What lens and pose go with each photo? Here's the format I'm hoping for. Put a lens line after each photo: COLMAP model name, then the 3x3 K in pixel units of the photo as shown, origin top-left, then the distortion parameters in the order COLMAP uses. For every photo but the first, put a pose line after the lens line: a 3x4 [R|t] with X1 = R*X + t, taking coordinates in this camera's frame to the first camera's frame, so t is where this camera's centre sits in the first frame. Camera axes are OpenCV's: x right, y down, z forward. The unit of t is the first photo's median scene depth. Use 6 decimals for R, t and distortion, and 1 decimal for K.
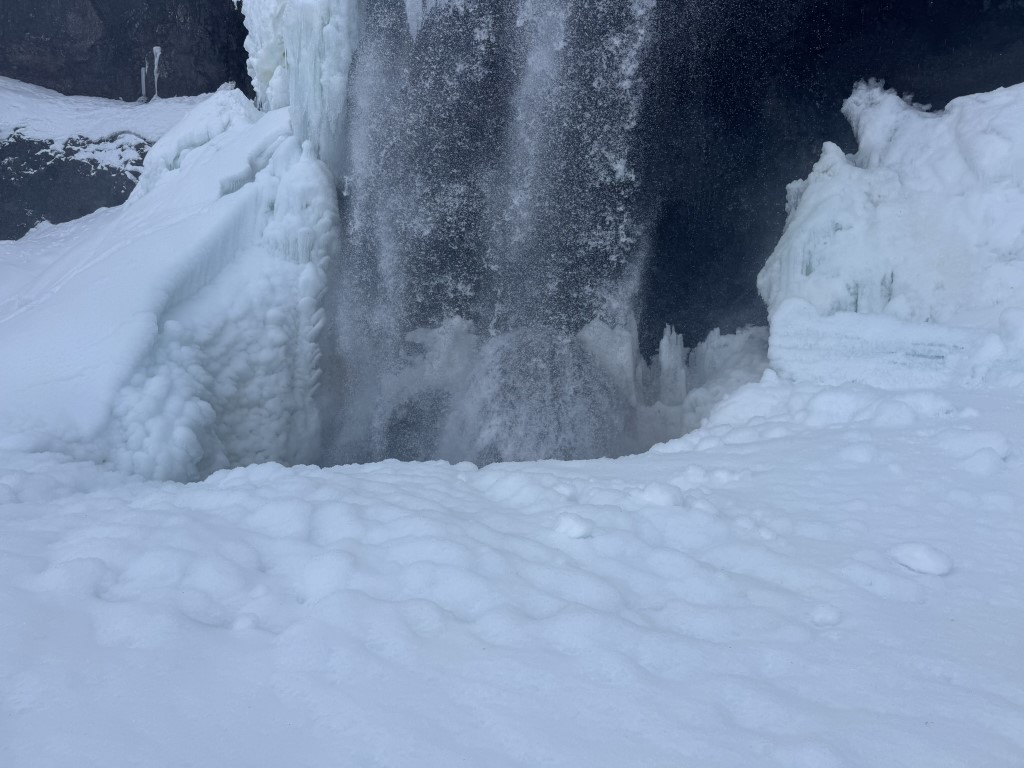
lens RADIAL K [[715.4, 0, 511.5], [0, 715.4, 373.4], [0, 0, 1]] dist [0.067260, -0.083608]
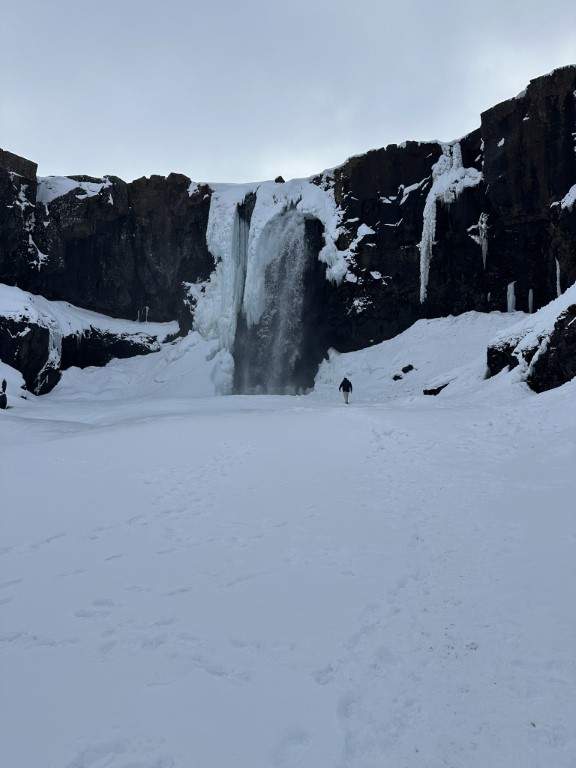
lens RADIAL K [[532.1, 0, 287.2], [0, 532.1, 392.5], [0, 0, 1]] dist [0.115426, -0.220938]
pose [[0.976242, 0.017435, 0.215979, -0.828452], [0.005468, 0.994458, -0.104995, 0.440270], [-0.216612, 0.103681, 0.970737, -3.215696]]
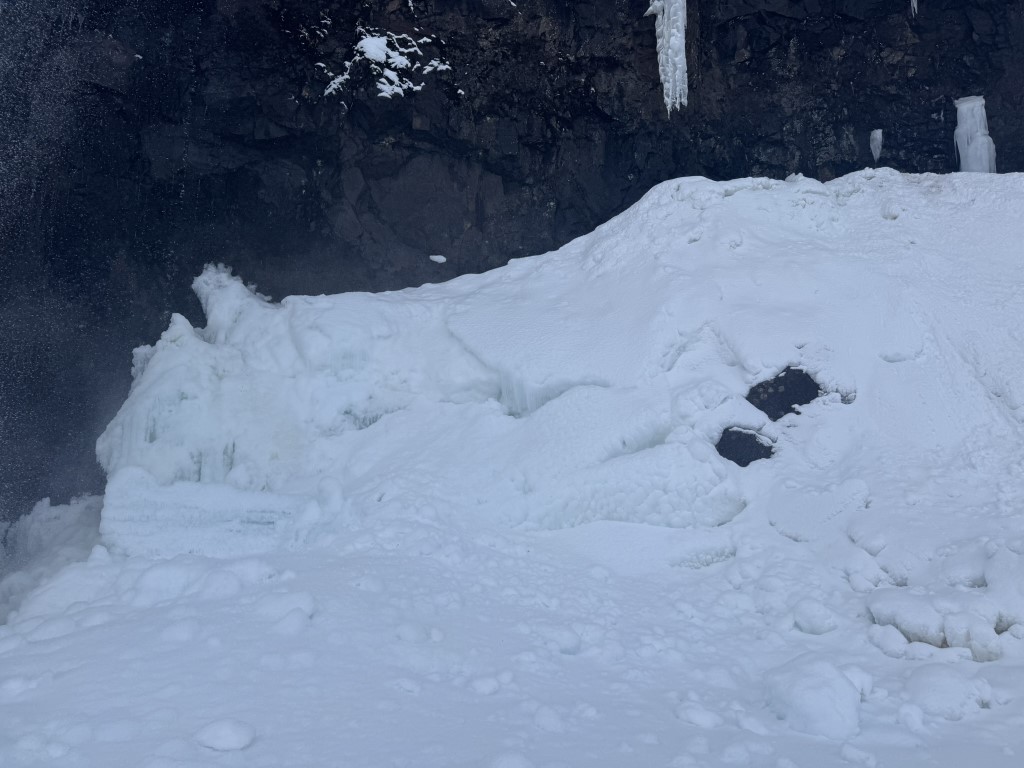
lens RADIAL K [[708.4, 0, 518.8], [0, 708.4, 384.3], [0, 0, 1]] dist [0.163467, -0.315344]
pose [[0.675912, 0.091610, 0.731266, 0.022234], [0.062129, 0.981629, -0.180400, -0.005519], [-0.734359, 0.167367, 0.657803, -0.012184]]
